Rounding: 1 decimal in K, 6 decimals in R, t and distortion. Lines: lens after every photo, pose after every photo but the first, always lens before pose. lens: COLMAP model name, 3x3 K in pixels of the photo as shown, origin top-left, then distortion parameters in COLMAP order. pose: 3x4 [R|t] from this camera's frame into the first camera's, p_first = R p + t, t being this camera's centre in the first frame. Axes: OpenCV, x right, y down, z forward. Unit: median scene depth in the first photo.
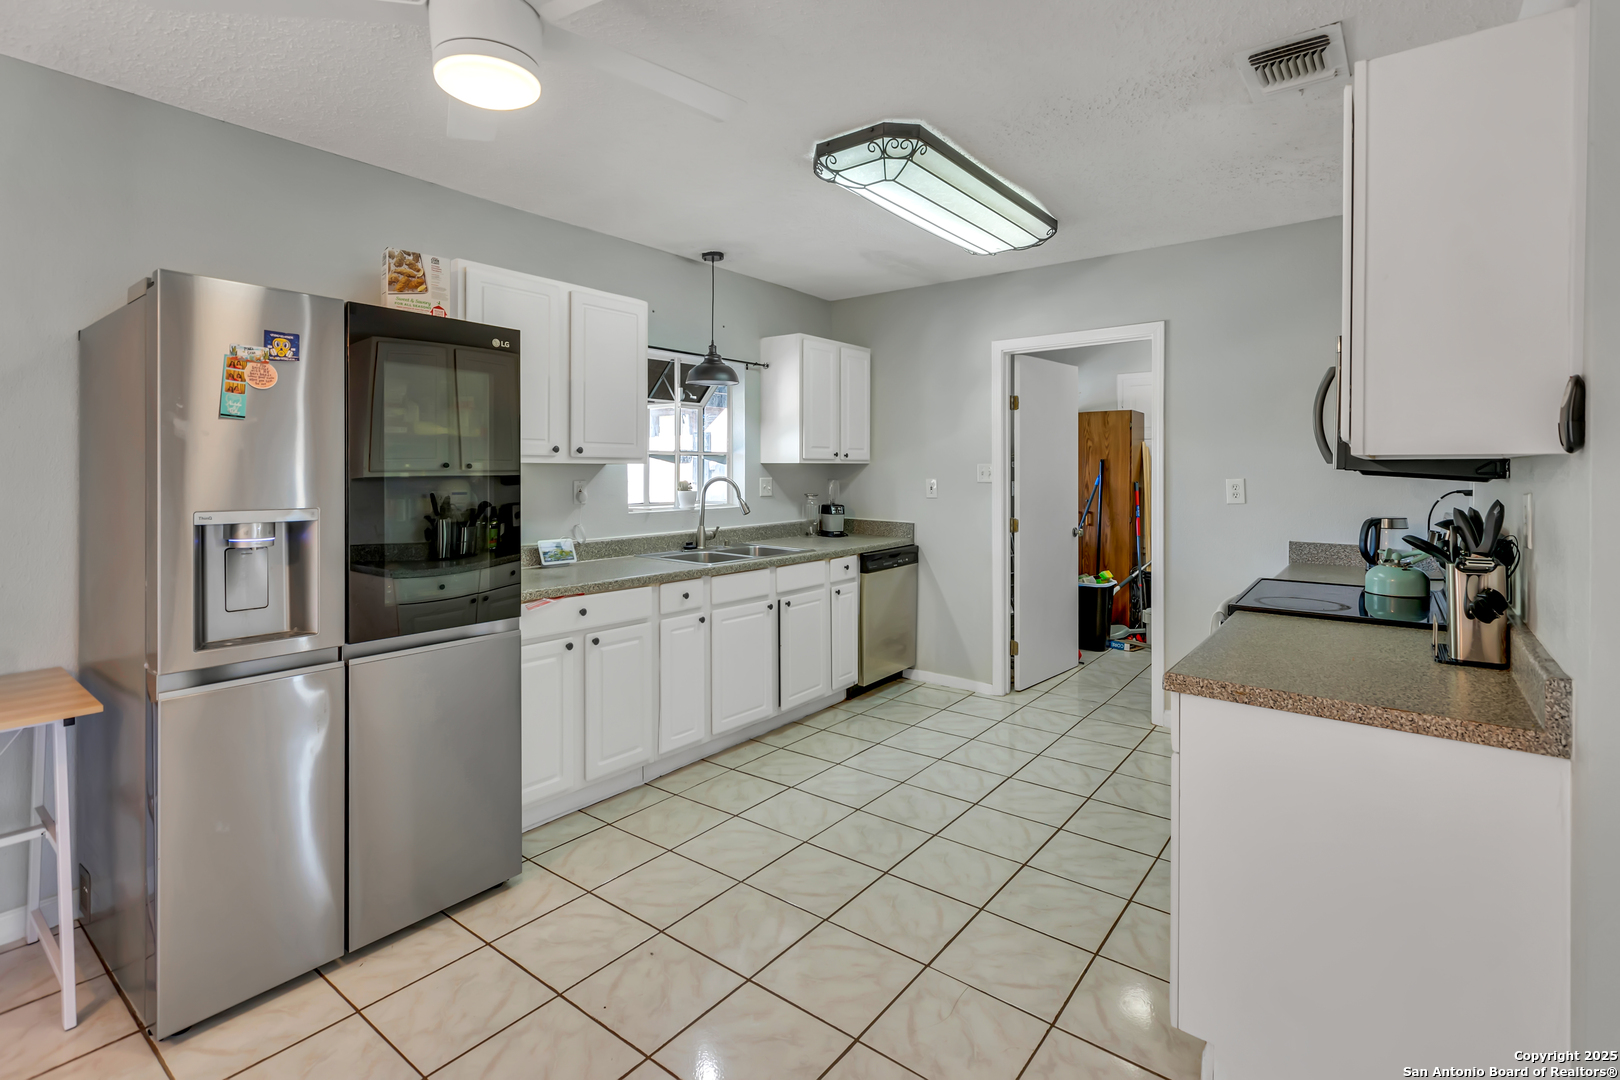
lens RADIAL K [[765.7, 0, 806.7], [0, 765.7, 471.9], [0, 0, 1]] dist [0.001615, -0.000142]
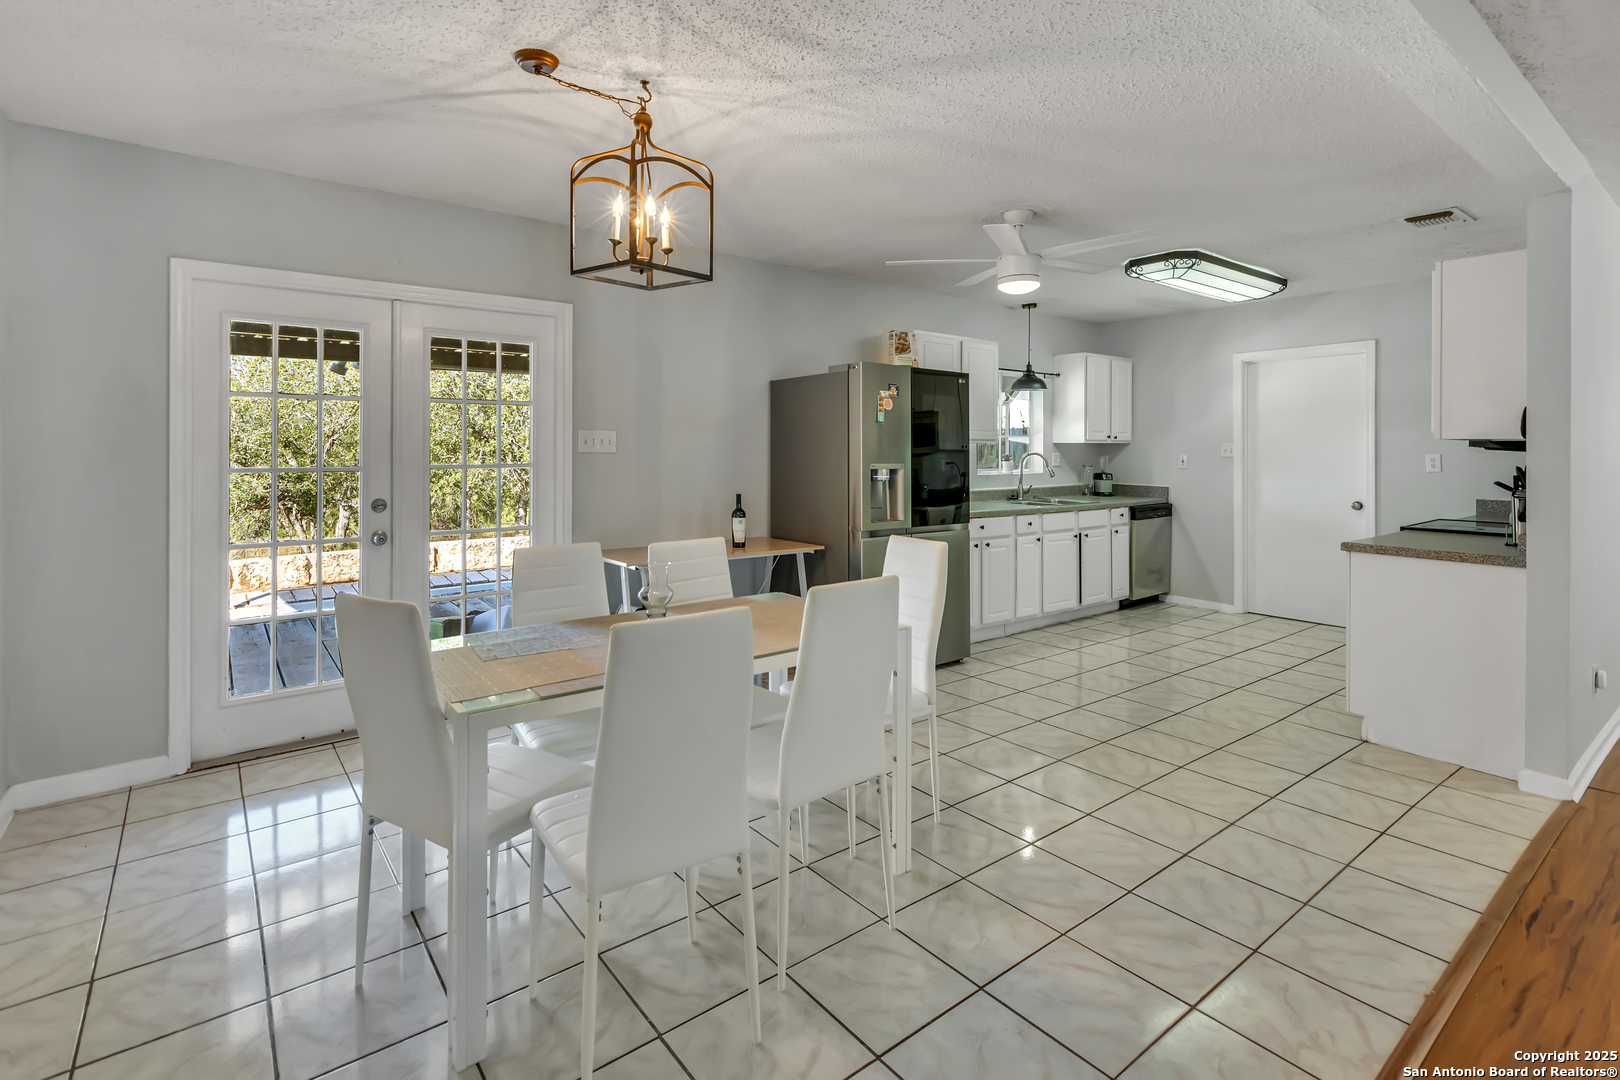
lens RADIAL K [[765.7, 0, 797.4], [0, 765.7, 449.0], [0, 0, 1]] dist [0.001615, -0.000142]
pose [[0.967156, 0.002580, -0.254171, -0.178265], [-0.003556, 0.999988, -0.003377, 0.007218], [0.254160, 0.004170, 0.967153, -0.568346]]
